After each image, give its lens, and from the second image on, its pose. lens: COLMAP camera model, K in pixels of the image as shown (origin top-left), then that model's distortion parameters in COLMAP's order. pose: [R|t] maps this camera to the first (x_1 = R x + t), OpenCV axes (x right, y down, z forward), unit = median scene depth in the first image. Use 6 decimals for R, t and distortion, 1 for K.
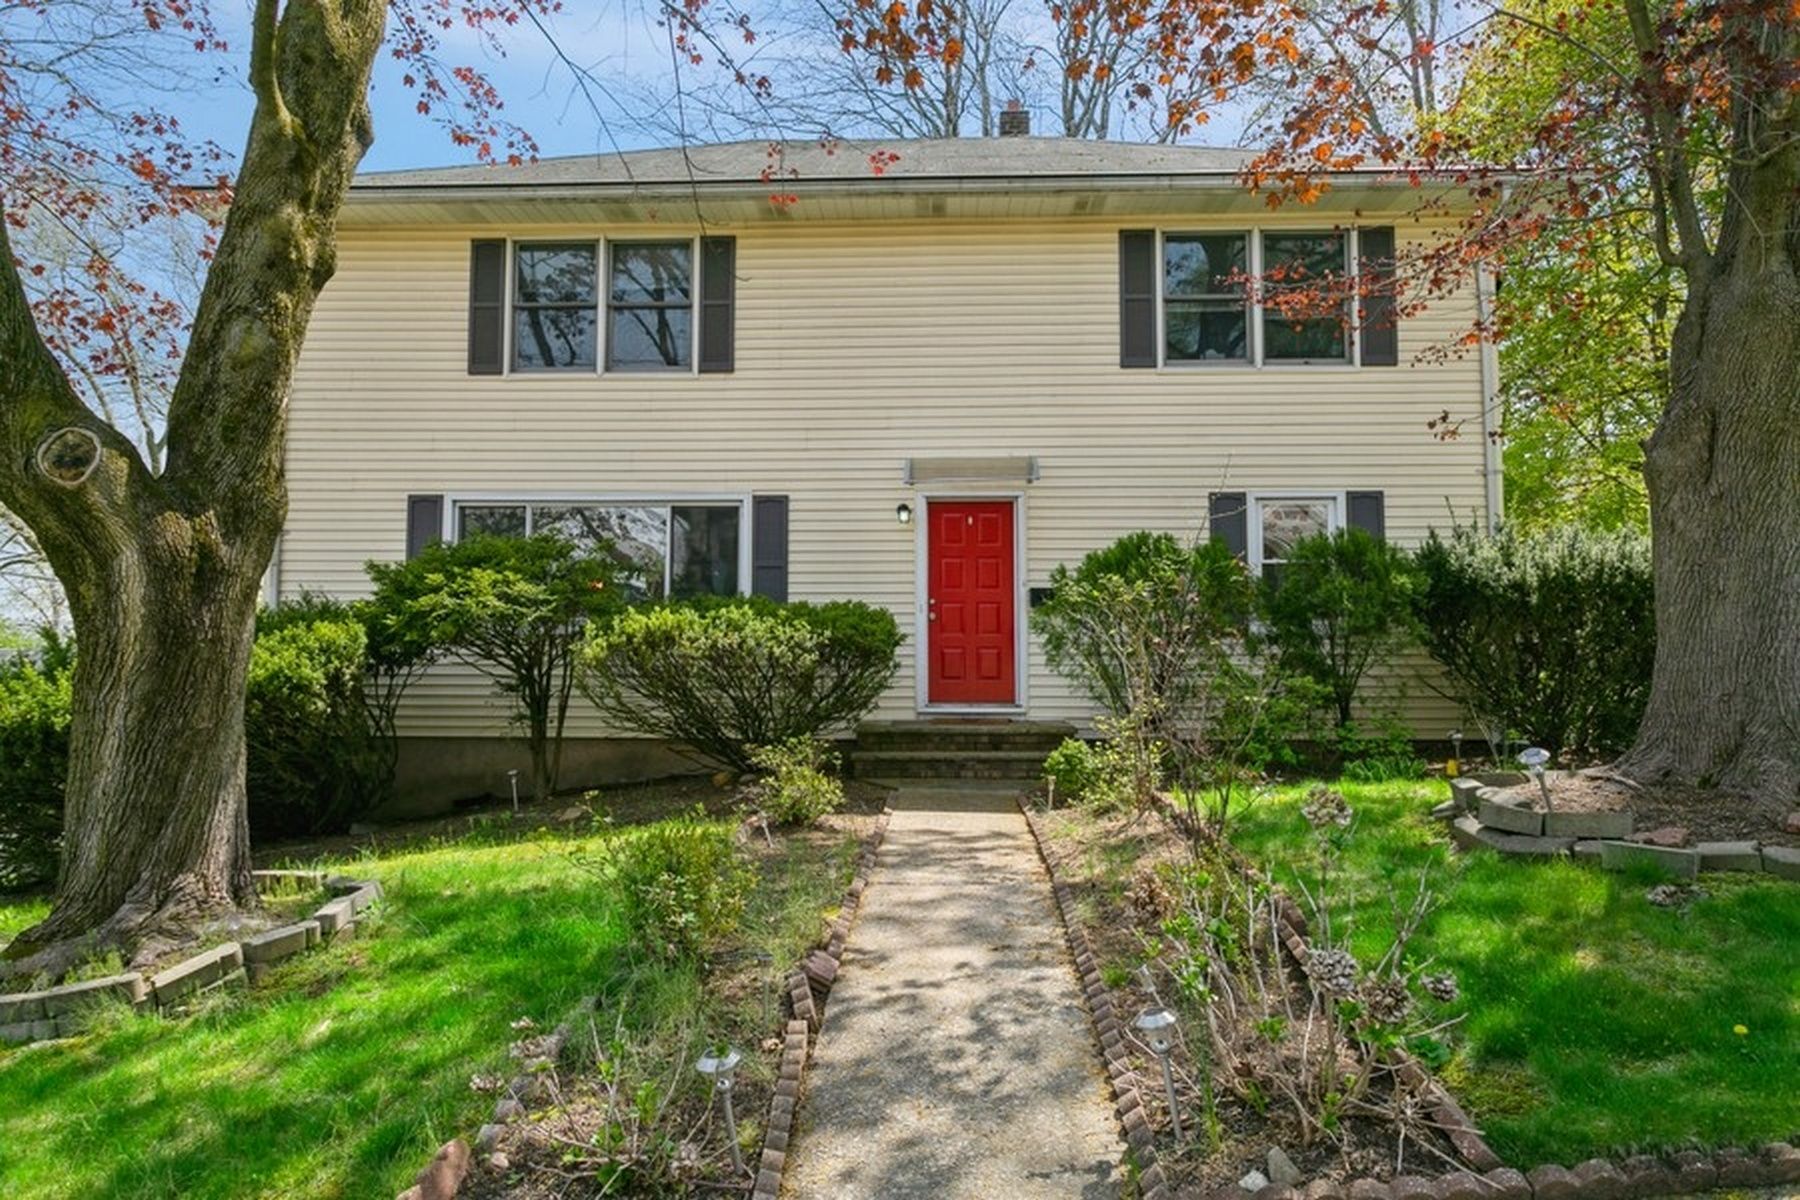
lens RADIAL K [[812.7, 0, 900.1], [0, 812.7, 520.4], [0, 0, 1]] dist [0.015005, 0.000015]
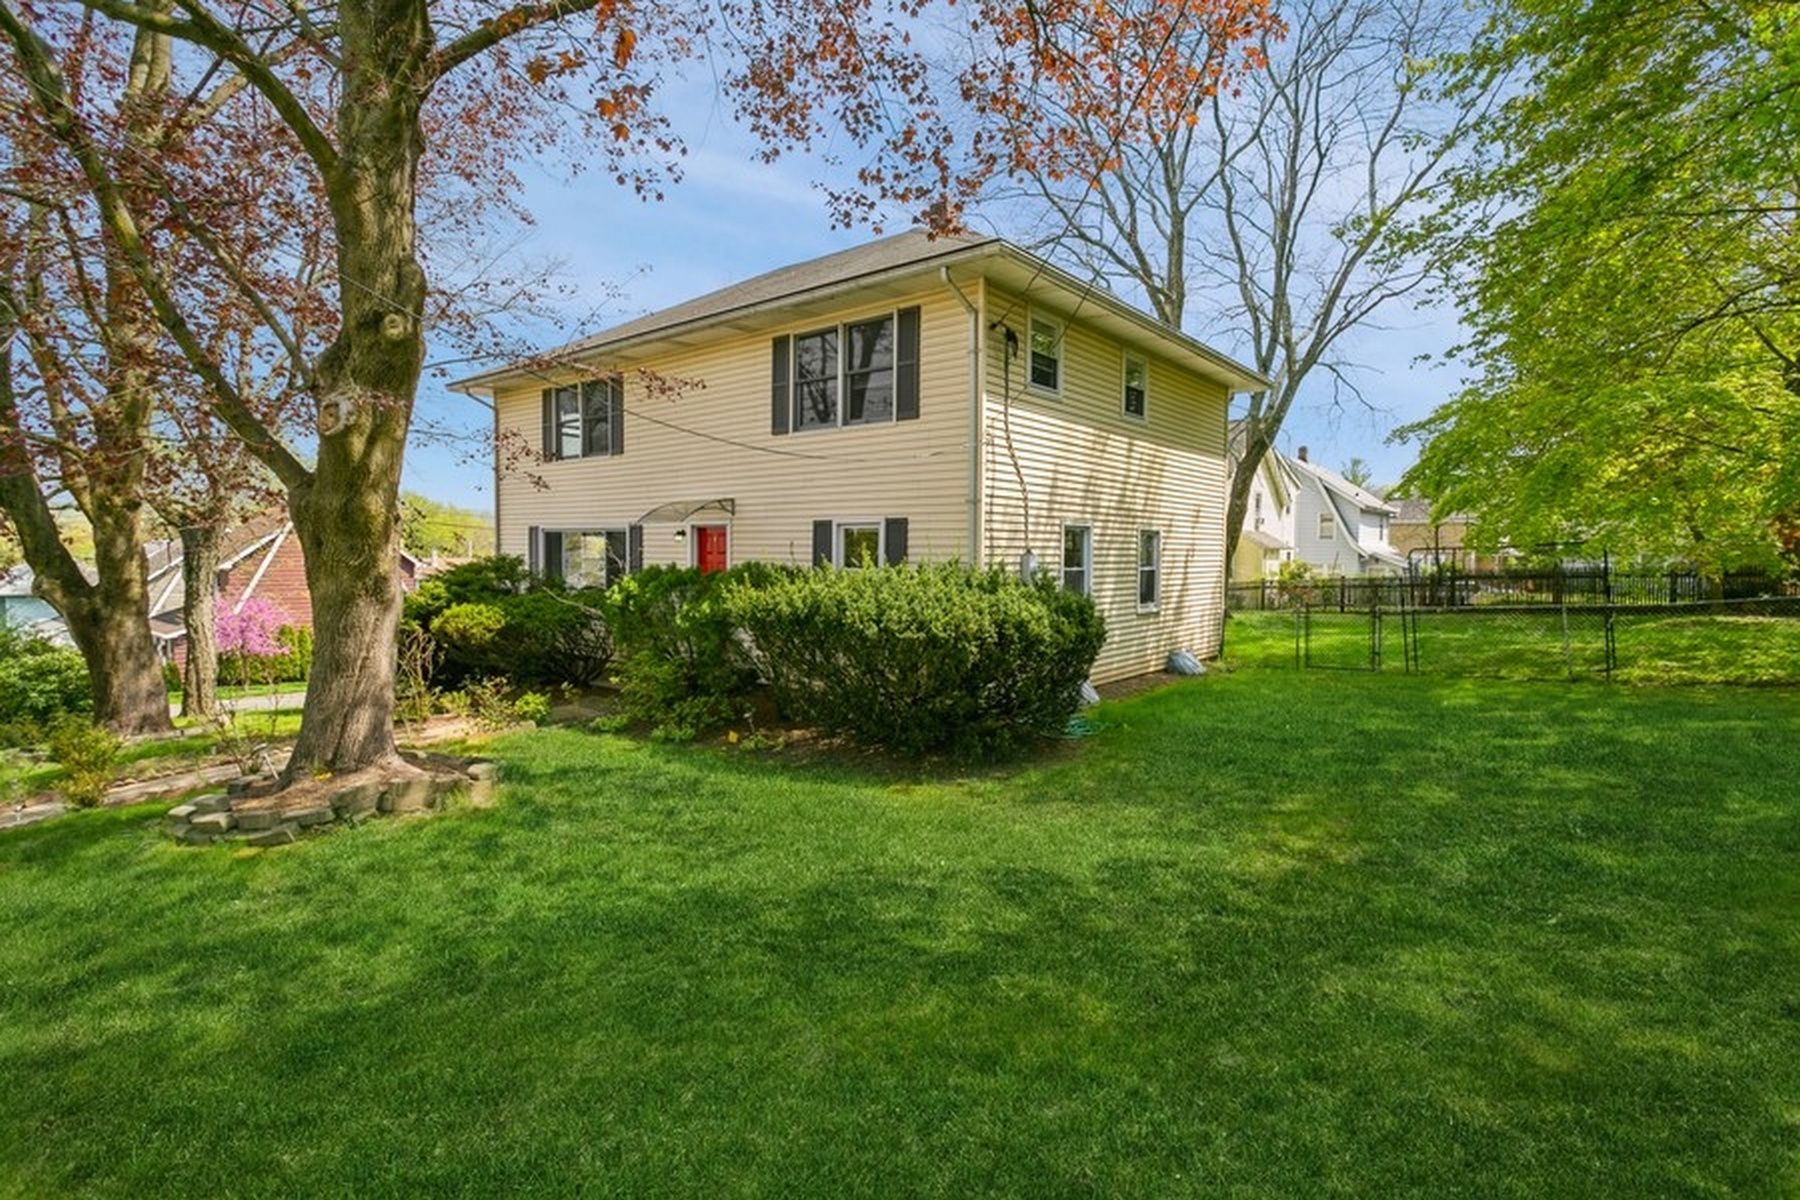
lens RADIAL K [[849.2, 0, 902.8], [0, 849.2, 574.0], [0, 0, 1]] dist [-0.000177, 0.000221]
pose [[0.782754, 0.028078, -0.621698, 0.577321], [-0.001953, 0.999088, 0.042662, -0.002840], [0.622328, -0.032180, 0.782095, -0.015281]]
